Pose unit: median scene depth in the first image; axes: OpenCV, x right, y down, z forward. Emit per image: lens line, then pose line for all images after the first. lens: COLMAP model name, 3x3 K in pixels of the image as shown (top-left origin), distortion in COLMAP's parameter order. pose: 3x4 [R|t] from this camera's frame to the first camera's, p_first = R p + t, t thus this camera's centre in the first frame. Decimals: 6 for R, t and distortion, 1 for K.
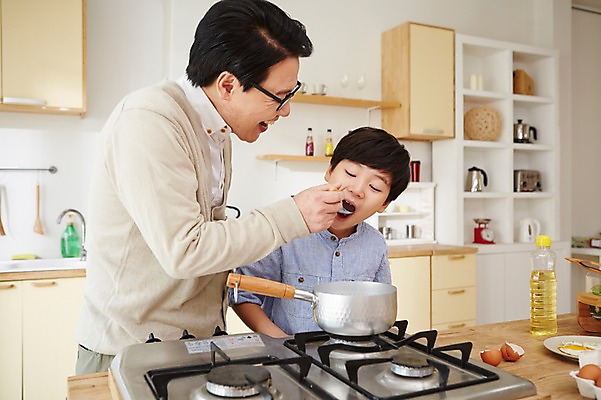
lens RADIAL K [[541.5, 0, 300.5], [0, 541.5, 200.0], [0, 0, 1]] dist [0.004193, 0.005080]
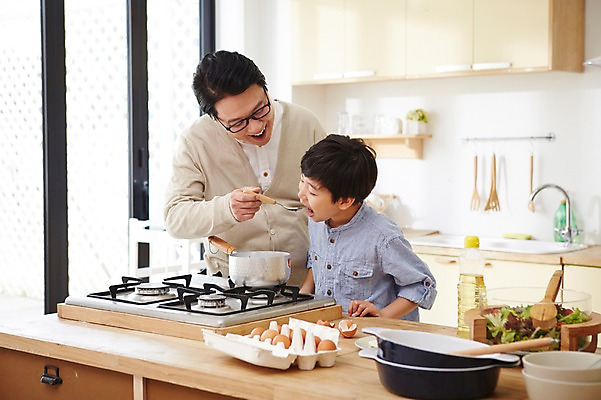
lens RADIAL K [[970.2, 0, 300.5], [0, 970.2, 200.0], [0, 0, 1]] dist [0.045211, 0.138502]
pose [[0.445988, 0.045652, -0.893874, 0.642444], [0.000625, 0.998682, 0.051317, -0.031076], [0.895038, -0.023445, 0.445372, -0.023011]]
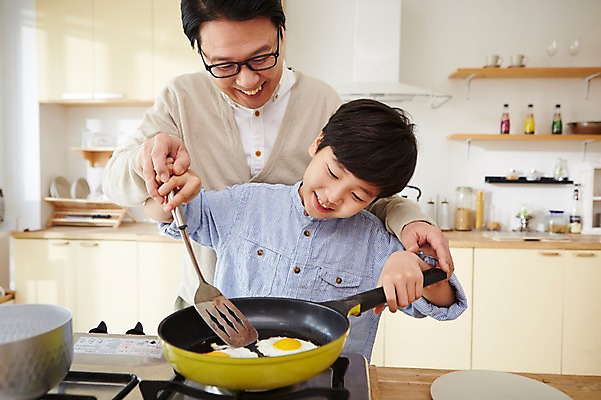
lens RADIAL K [[501.4, 0, 300.5], [0, 501.4, 220.7], [0, 0, 1]] dist [-0.000960, -0.000134]
pose [[0.876487, 0.051696, -0.478642, 0.134451], [-0.012793, 0.996368, 0.084187, -0.000689], [0.481255, -0.067666, 0.873965, 0.060849]]
